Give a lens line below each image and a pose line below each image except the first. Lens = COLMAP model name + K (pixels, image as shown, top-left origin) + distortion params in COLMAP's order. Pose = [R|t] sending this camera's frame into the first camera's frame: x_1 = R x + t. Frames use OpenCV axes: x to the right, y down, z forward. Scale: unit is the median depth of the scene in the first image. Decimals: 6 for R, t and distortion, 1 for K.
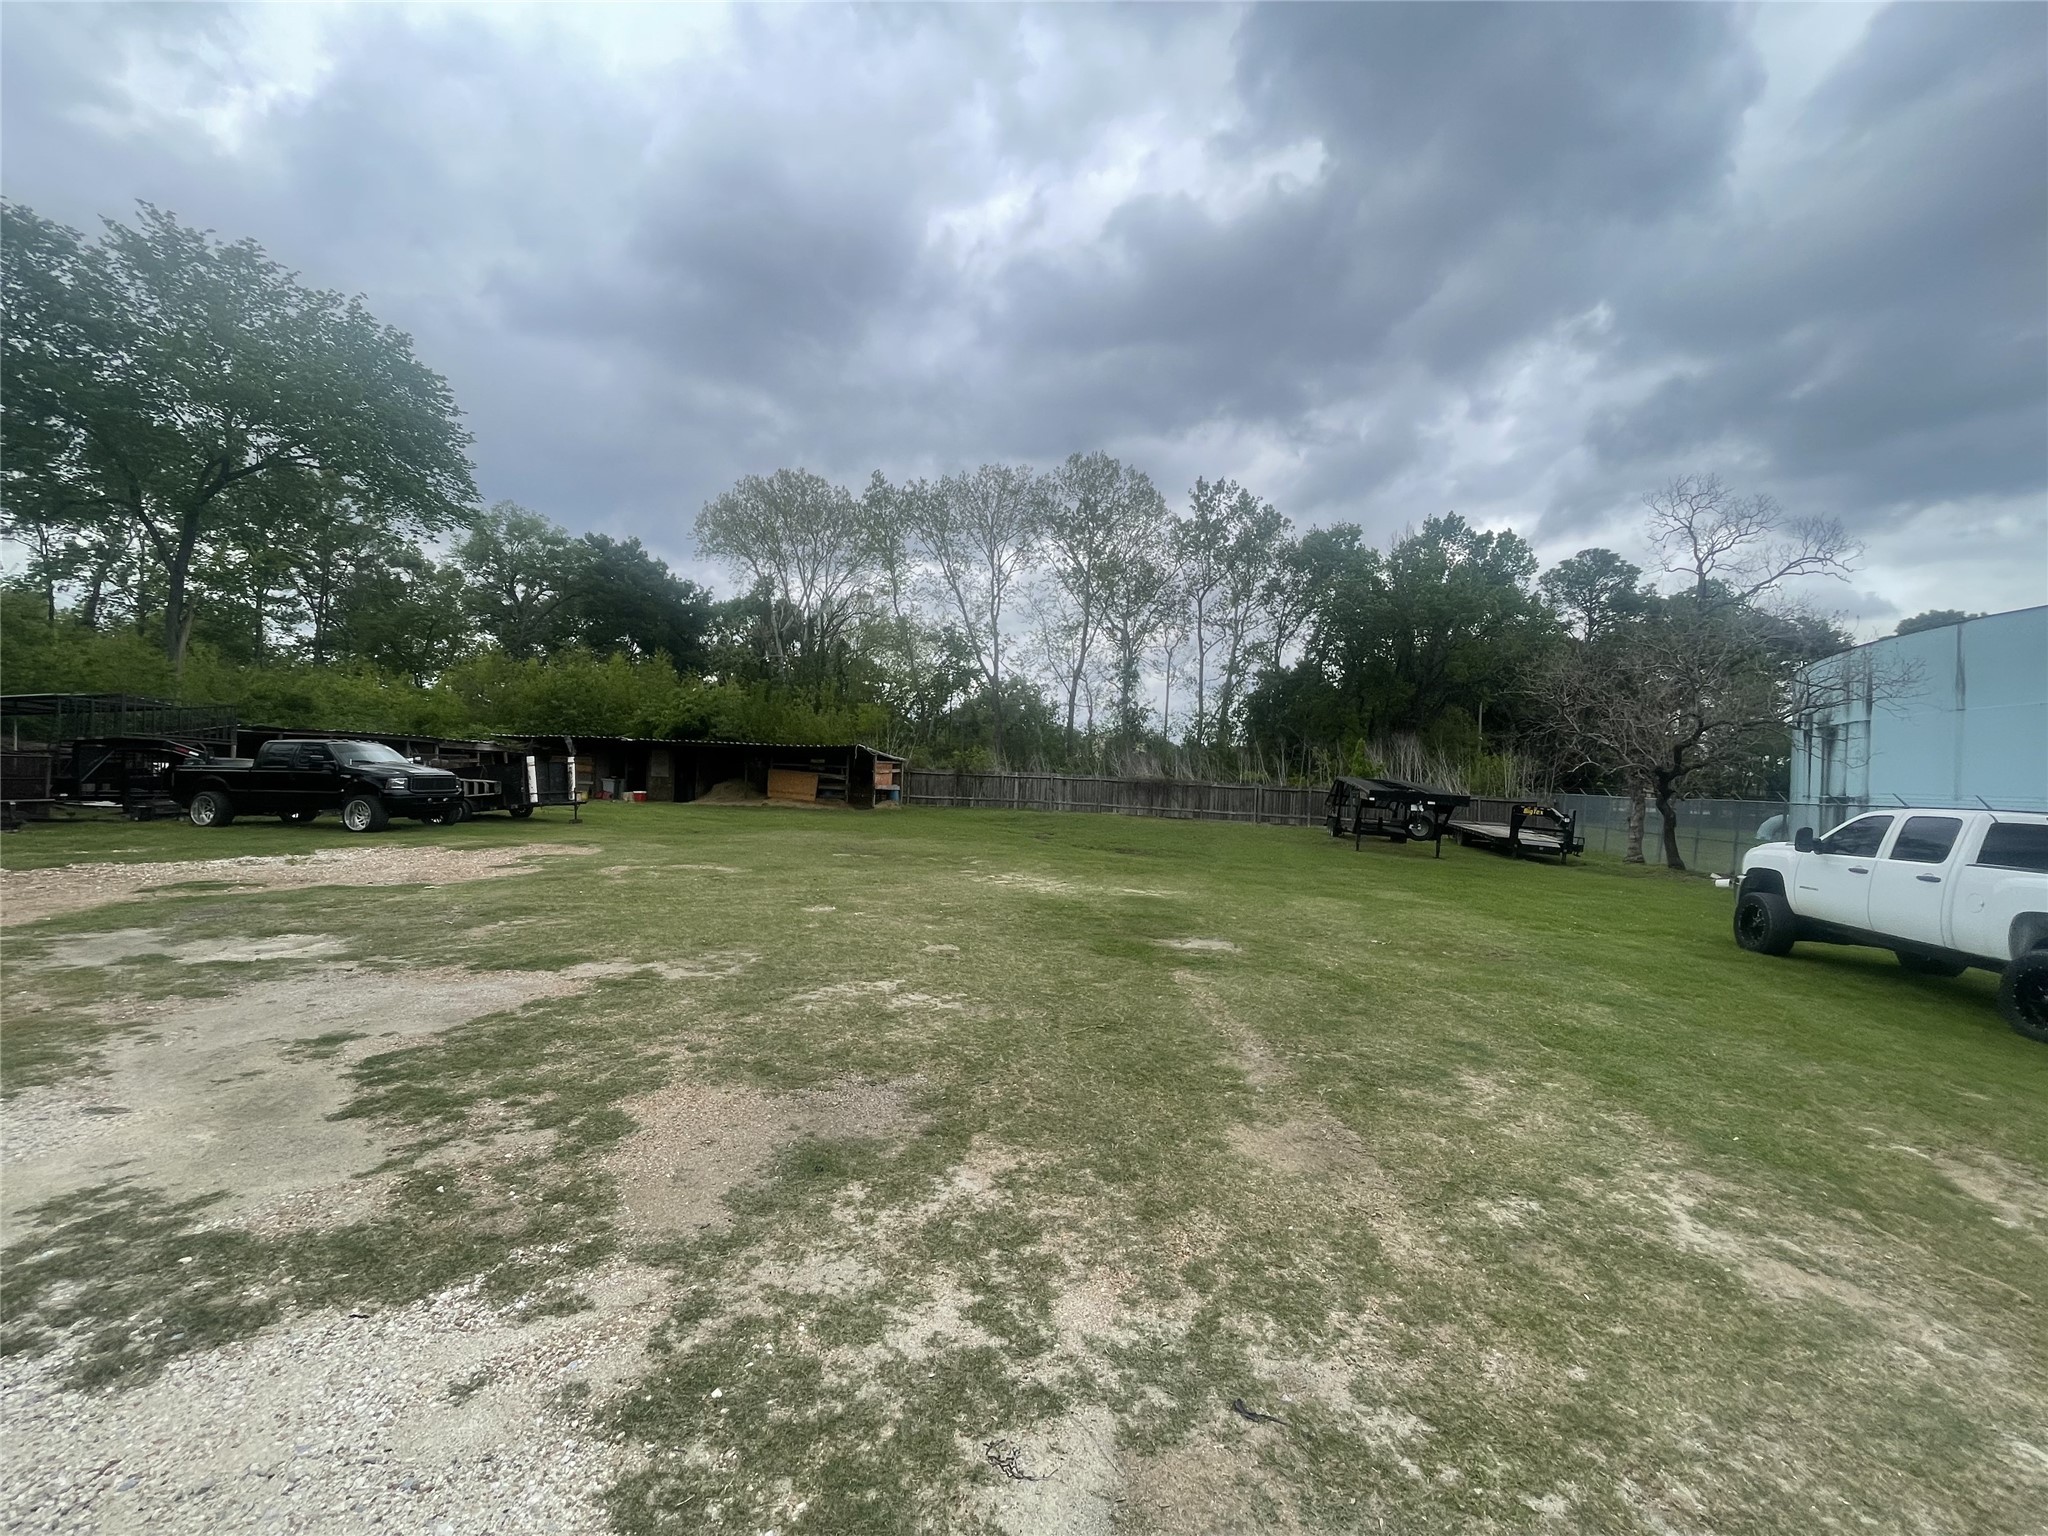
lens RADIAL K [[893.3, 0, 1028.2], [0, 893.3, 777.4], [0, 0, 1]] dist [-0.014854, -0.000284]
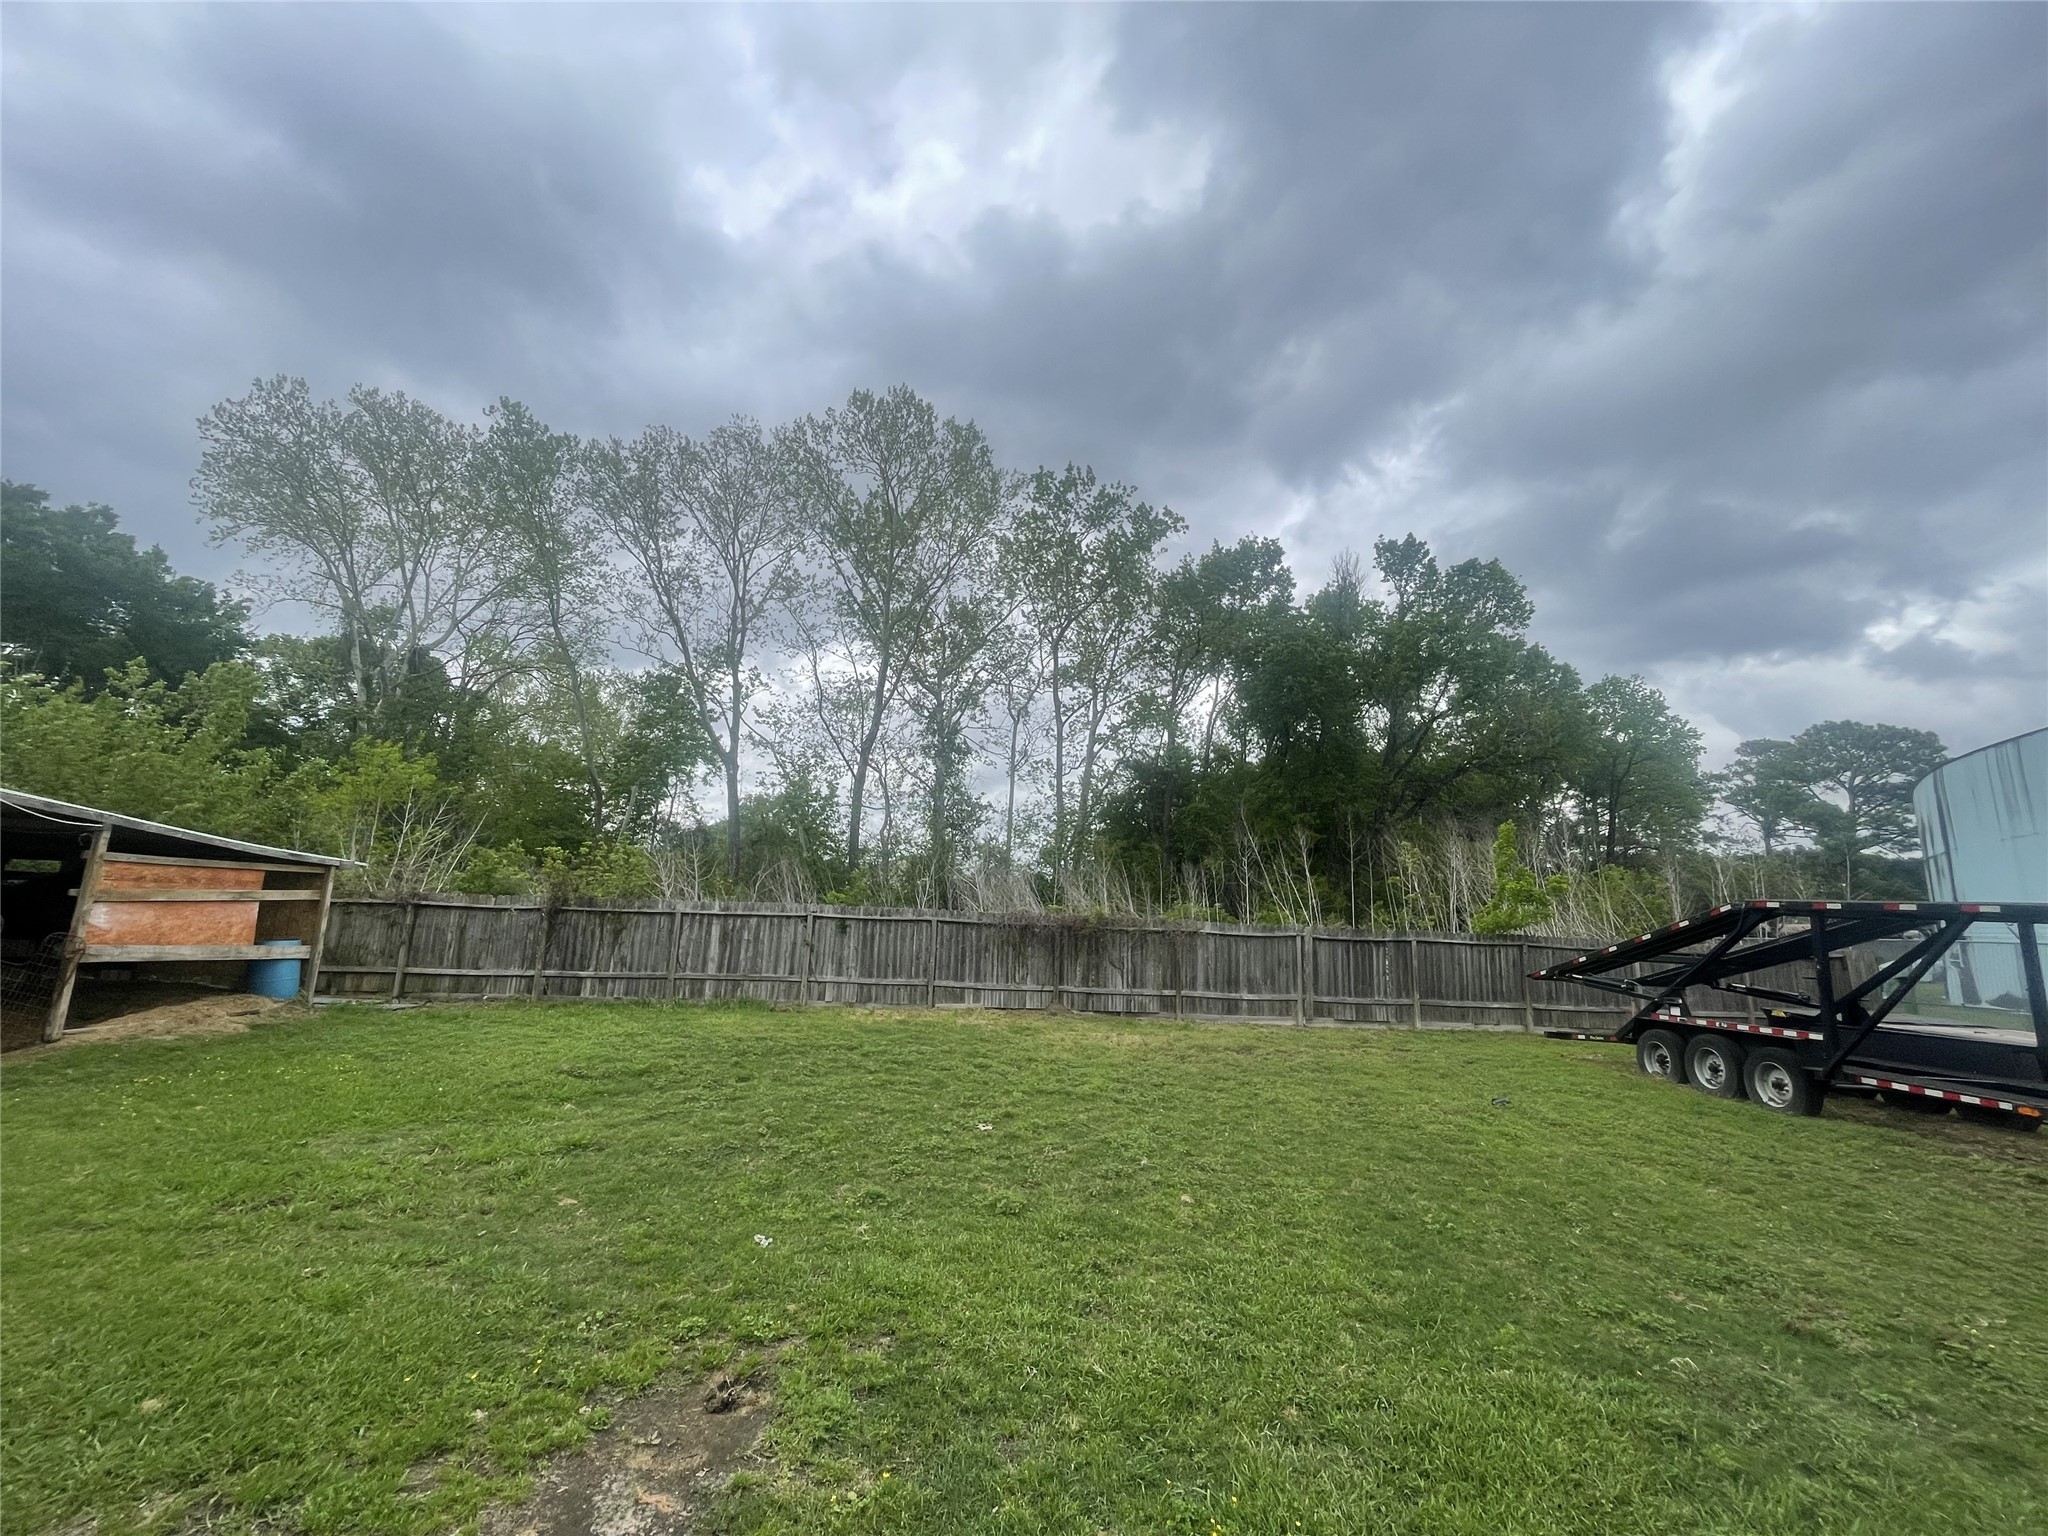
lens RADIAL K [[893.3, 0, 1028.2], [0, 893.3, 777.4], [0, 0, 1]] dist [-0.014854, -0.000284]
pose [[0.970473, 0.028122, 0.239567, 0.015418], [0.009867, 0.987721, -0.155916, 0.001474], [-0.241010, 0.153676, 0.958279, 0.383102]]
